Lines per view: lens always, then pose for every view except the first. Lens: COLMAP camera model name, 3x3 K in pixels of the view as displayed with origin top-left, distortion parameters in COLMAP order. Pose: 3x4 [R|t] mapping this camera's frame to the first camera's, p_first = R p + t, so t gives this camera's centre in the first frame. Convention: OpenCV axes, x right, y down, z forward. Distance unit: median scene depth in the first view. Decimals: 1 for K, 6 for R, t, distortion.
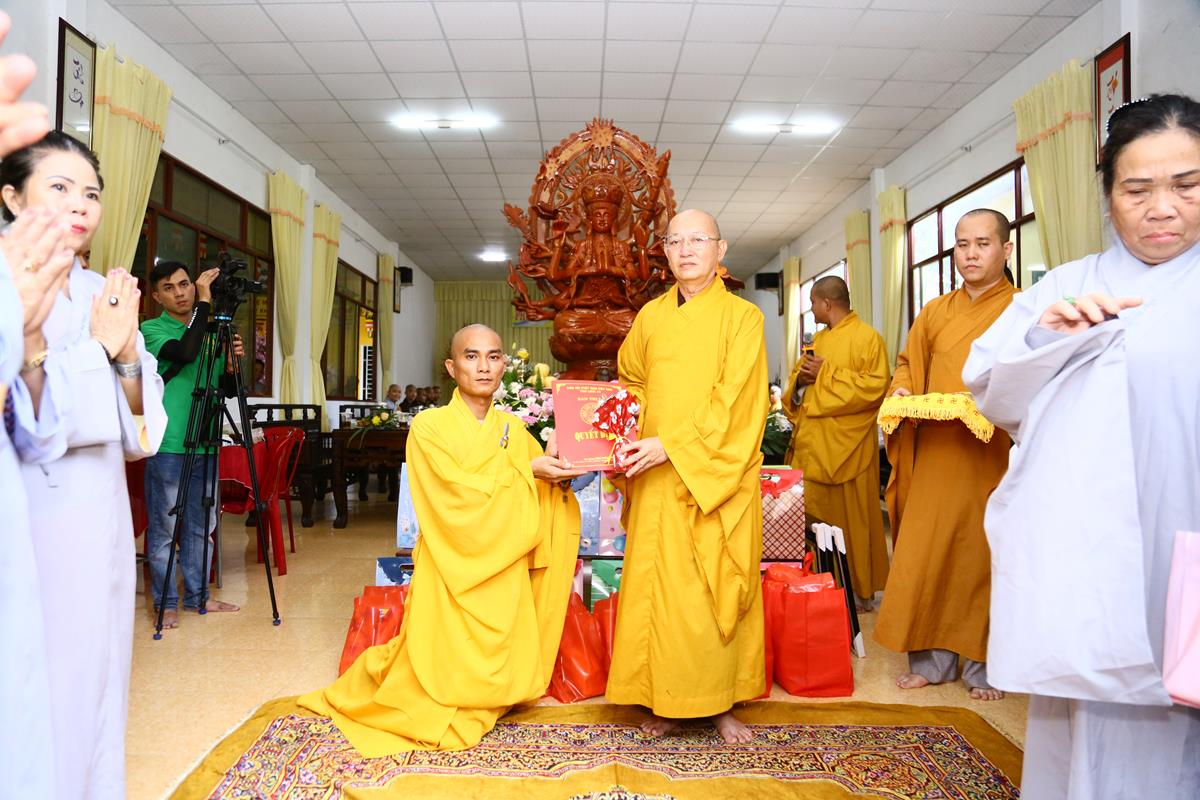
lens RADIAL K [[864.1, 0, 572.4], [0, 864.1, 422.8], [0, 0, 1]] dist [-0.105238, 0.029379]
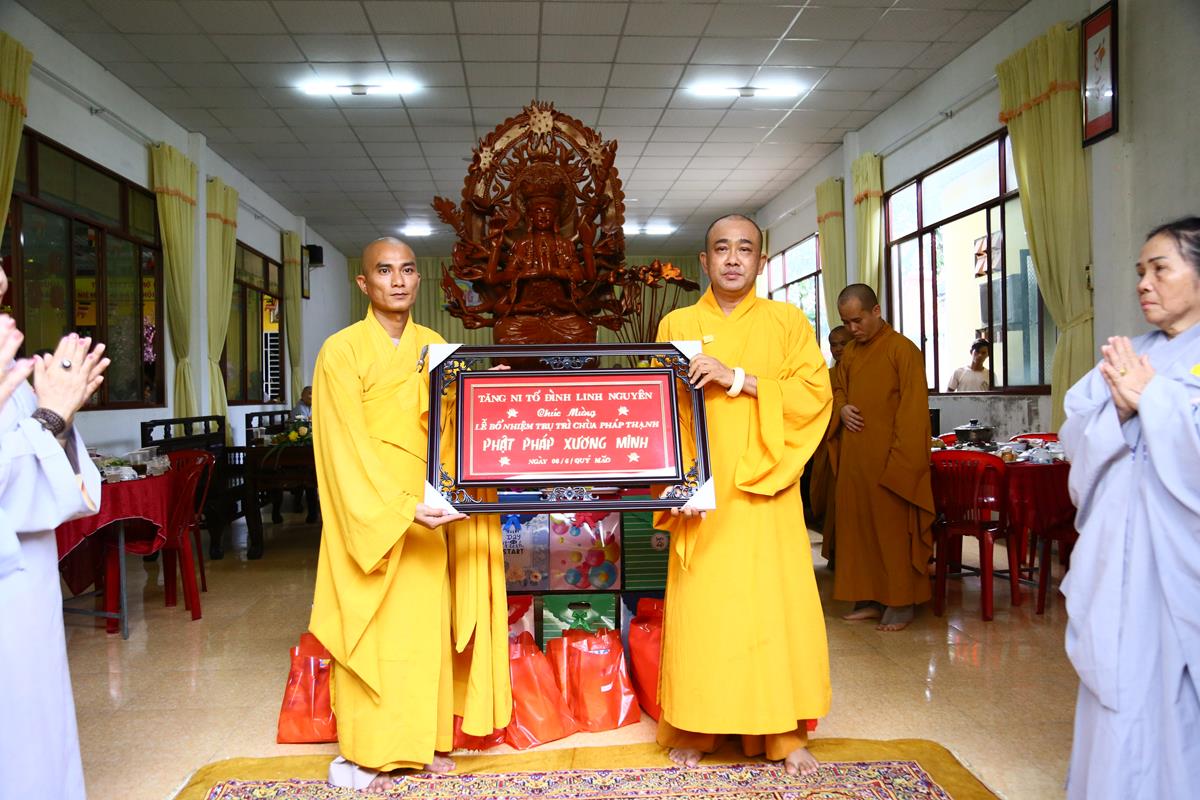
lens RADIAL K [[1037.1, 0, 582.4], [0, 1037.1, 411.1], [0, 0, 1]] dist [-0.040990, 0.024860]
pose [[0.997312, -0.027780, 0.067808, -0.004464], [0.027023, 0.999562, 0.012061, -0.040135], [-0.068113, -0.010196, 0.997626, -0.098521]]
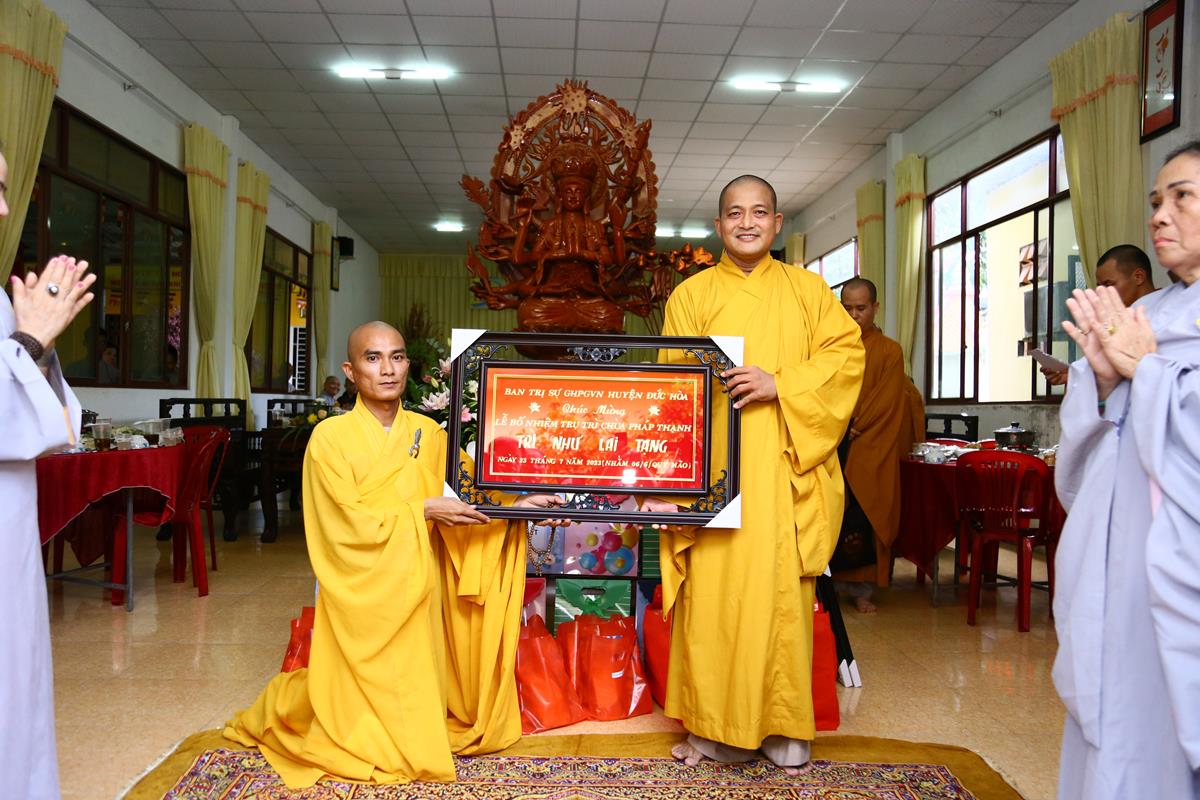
lens RADIAL K [[1037.1, 0, 573.0], [0, 1037.1, 422.4], [0, 0, 1]] dist [-0.040990, 0.024860]
pose [[0.999476, 0.010770, 0.030531, 0.003908], [-0.010876, 0.999935, 0.003323, -0.006821], [-0.030493, -0.003654, 0.999528, -0.065385]]
